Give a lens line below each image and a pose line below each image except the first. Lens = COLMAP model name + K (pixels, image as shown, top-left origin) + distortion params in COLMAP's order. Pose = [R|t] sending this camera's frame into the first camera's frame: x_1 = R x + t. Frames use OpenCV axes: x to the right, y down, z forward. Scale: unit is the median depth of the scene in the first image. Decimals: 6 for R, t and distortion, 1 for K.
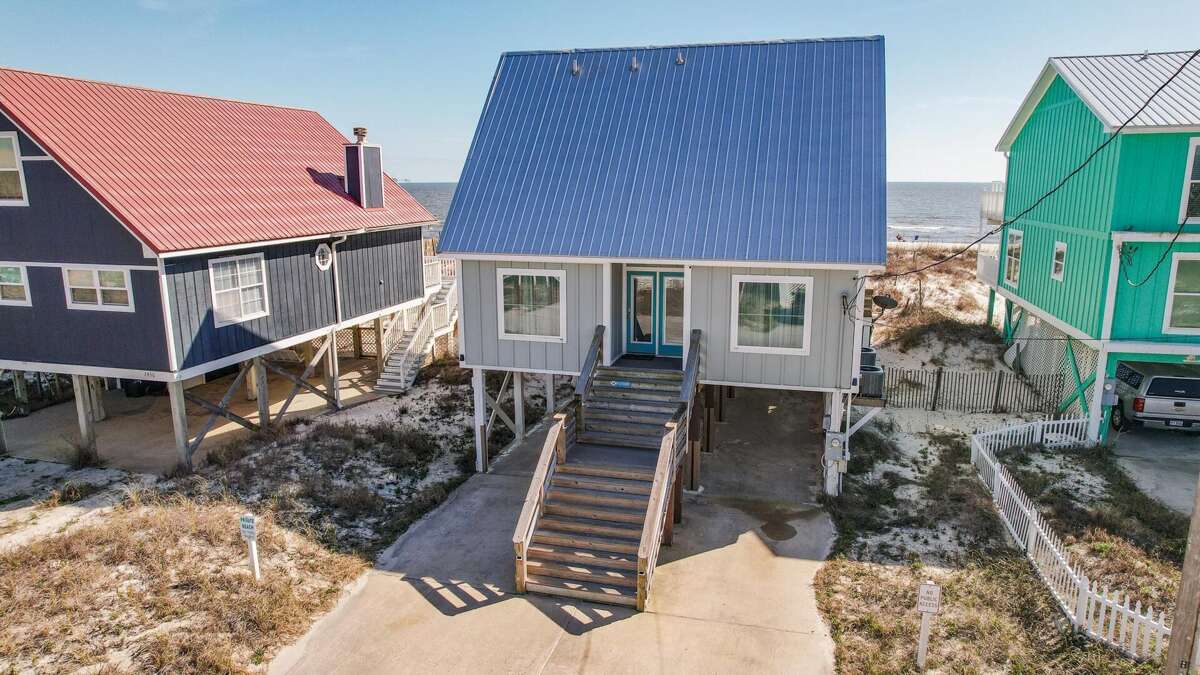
lens RADIAL K [[769.5, 0, 602.0], [0, 769.5, 337.5], [0, 0, 1]] dist [-0.065315, 0.050982]
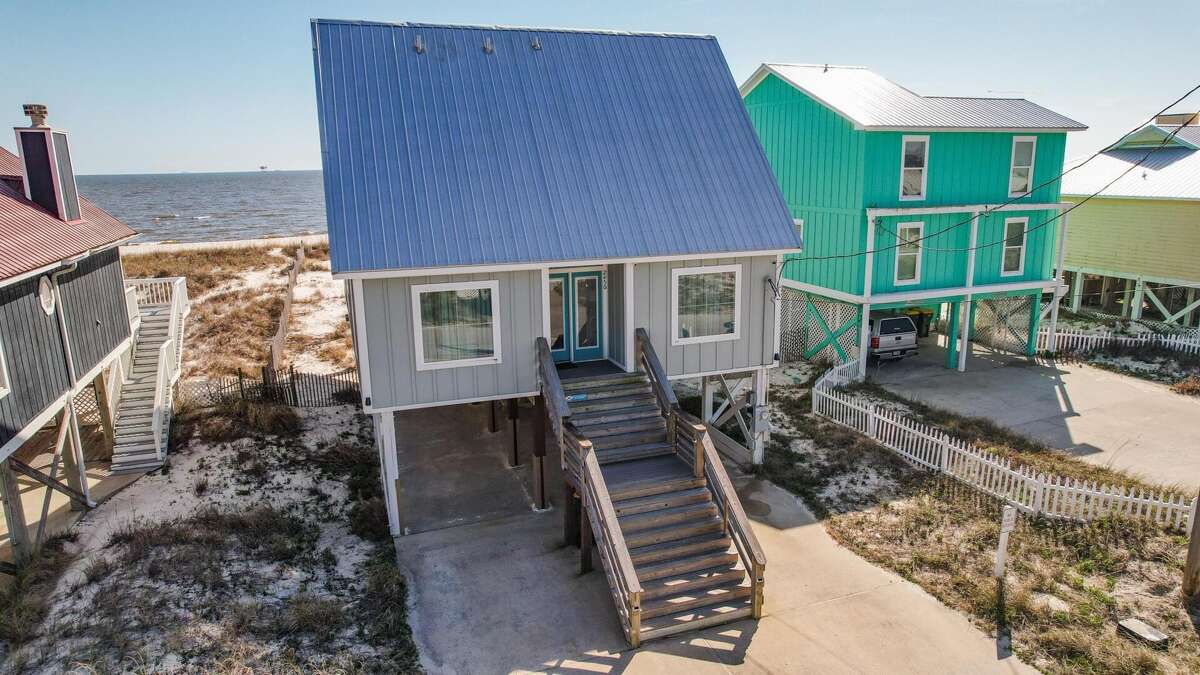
lens RADIAL K [[769.5, 0, 601.5], [0, 769.5, 336.6], [0, 0, 1]] dist [-0.065315, 0.050982]
pose [[0.818747, -0.133925, 0.558317, -0.437876], [0.125603, 0.990640, 0.053437, -0.055050], [-0.560247, 0.026375, 0.827905, 0.210916]]
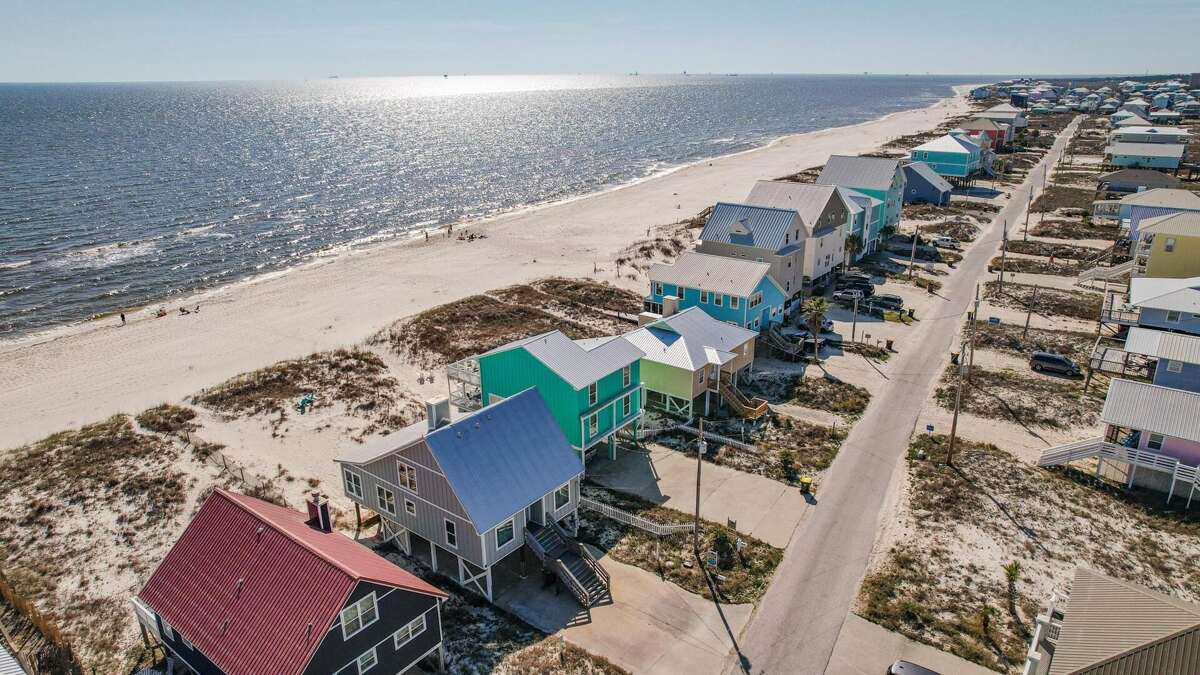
lens RADIAL K [[769.5, 0, 603.6], [0, 769.5, 336.4], [0, 0, 1]] dist [-0.065315, 0.050982]
pose [[0.373759, -0.303636, 0.876418, -2.100283], [0.191879, 0.949771, 0.247220, -1.292445], [-0.907461, 0.075766, 0.413247, -0.468146]]
